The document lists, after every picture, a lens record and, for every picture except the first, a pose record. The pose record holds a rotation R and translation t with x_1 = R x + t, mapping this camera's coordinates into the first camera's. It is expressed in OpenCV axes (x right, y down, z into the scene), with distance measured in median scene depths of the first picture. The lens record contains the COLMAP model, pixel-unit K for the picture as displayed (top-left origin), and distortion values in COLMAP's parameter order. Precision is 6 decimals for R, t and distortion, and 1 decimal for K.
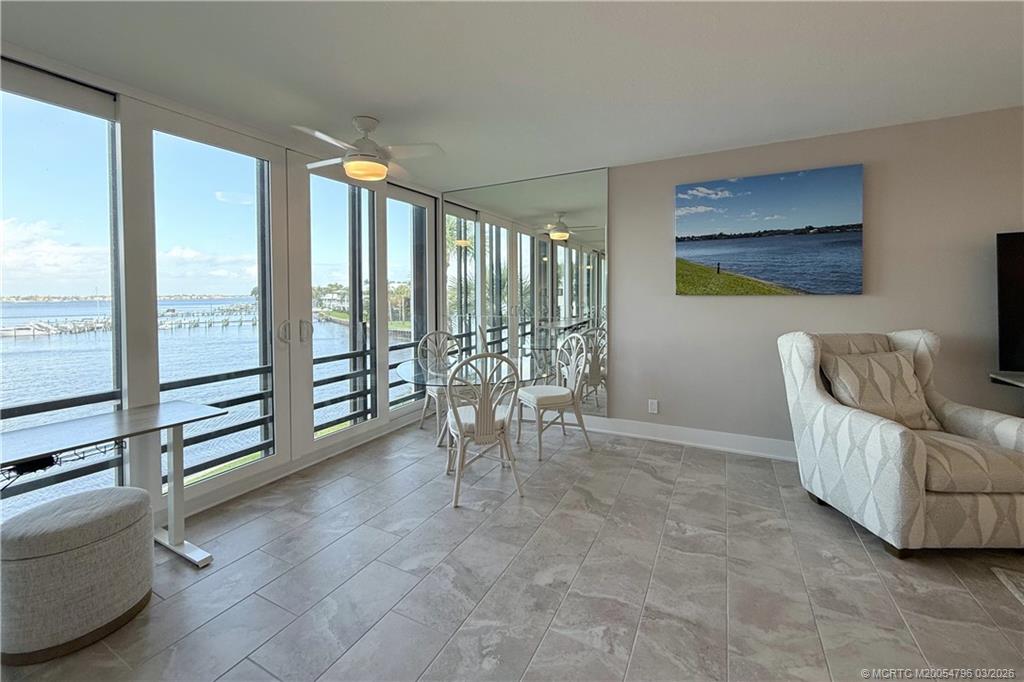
lens RADIAL K [[407.8, 0, 517.3], [0, 407.8, 299.5], [0, 0, 1]] dist [-0.002519, 0.000883]
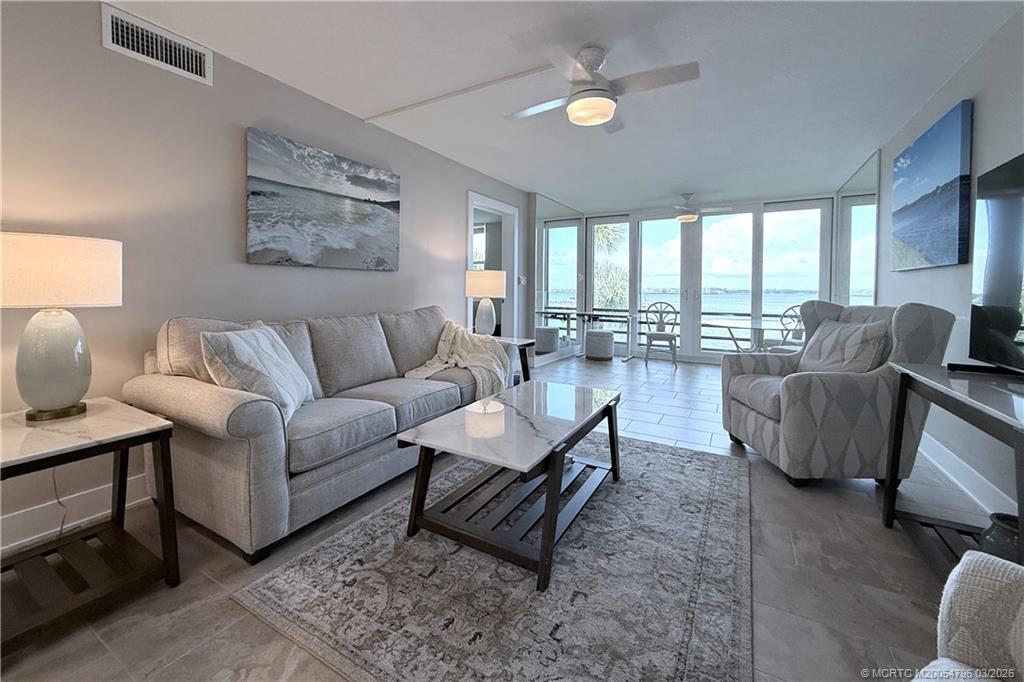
lens RADIAL K [[407.8, 0, 510.0], [0, 407.8, 297.0], [0, 0, 1]] dist [-0.002519, 0.000883]
pose [[-0.045263, 0.028504, -0.998568, 1.496565], [-0.018646, 0.999395, 0.029372, 0.040674], [0.998801, 0.019949, -0.044704, 0.133983]]
